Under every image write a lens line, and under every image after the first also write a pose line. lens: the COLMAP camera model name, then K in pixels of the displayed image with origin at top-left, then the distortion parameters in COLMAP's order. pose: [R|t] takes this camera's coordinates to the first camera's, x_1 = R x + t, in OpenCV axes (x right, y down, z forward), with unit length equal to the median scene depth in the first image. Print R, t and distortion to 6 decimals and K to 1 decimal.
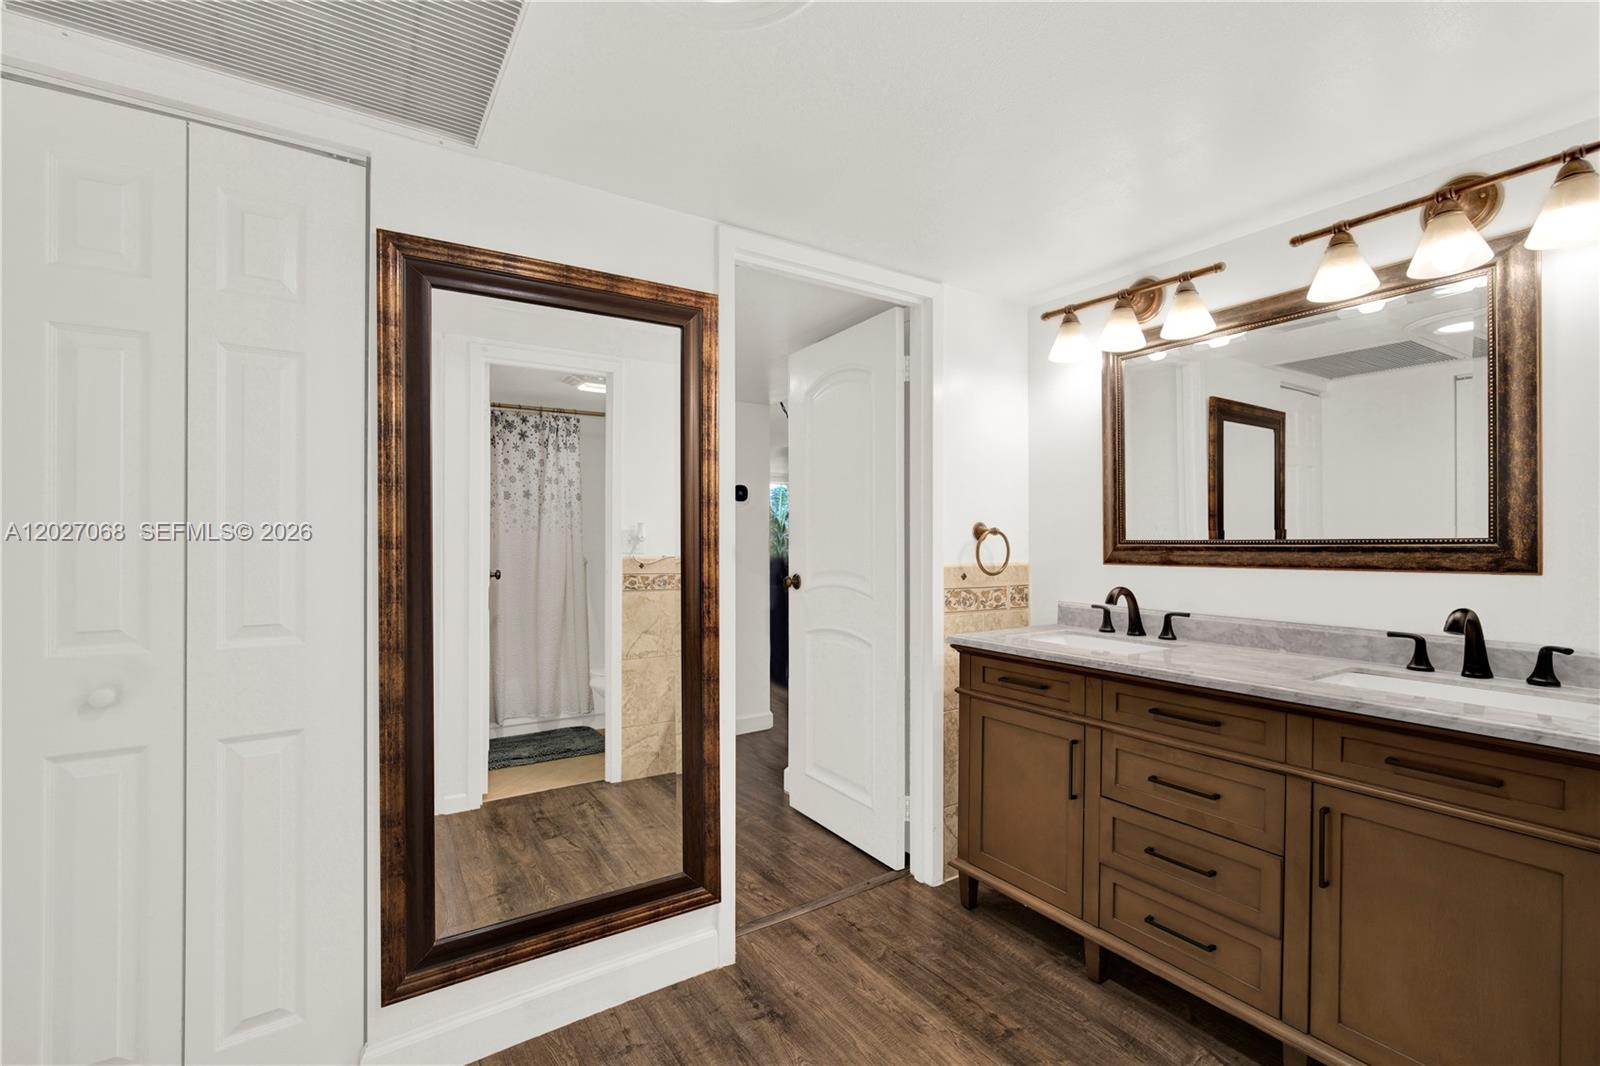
lens RADIAL K [[709.2, 0, 785.5], [0, 709.2, 529.1], [0, 0, 1]] dist [-0.015907, 0.000381]
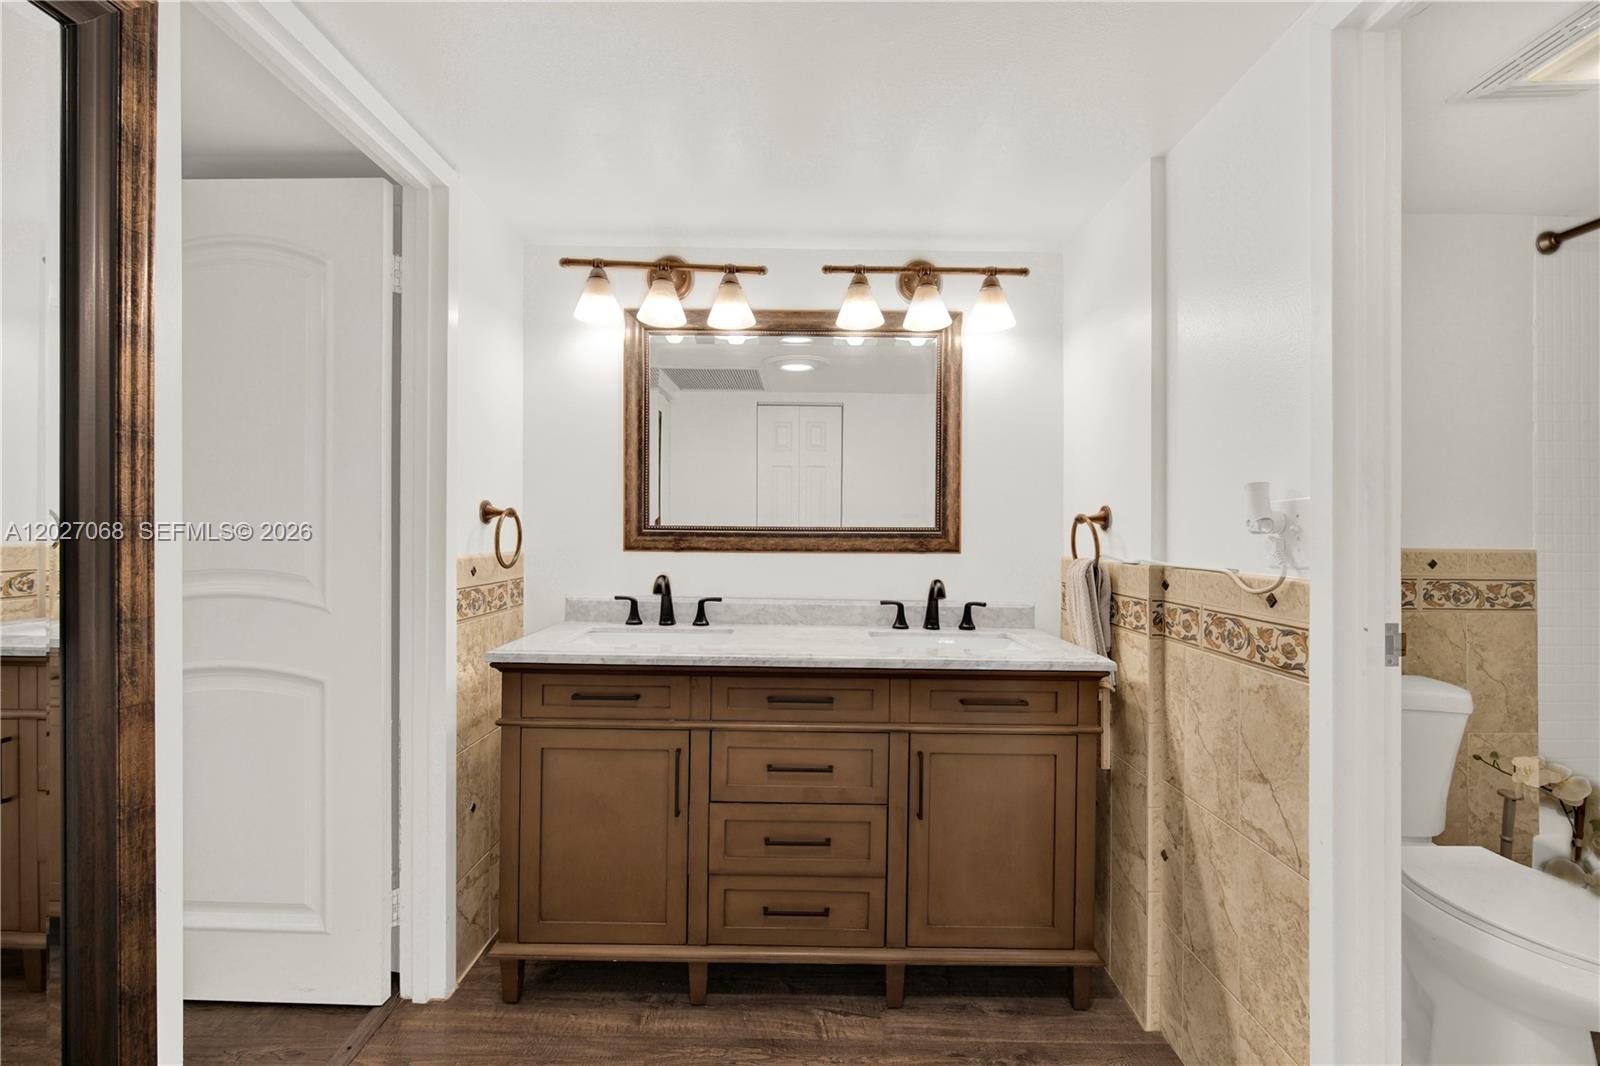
lens RADIAL K [[709.2, 0, 801.2], [0, 709.2, 524.3], [0, 0, 1]] dist [-0.015907, 0.000381]
pose [[0.530673, 0.011722, 0.847495, -0.262171], [-0.023944, 0.999713, 0.001165, 0.009067], [-0.847238, -0.020911, 0.530801, 0.385213]]
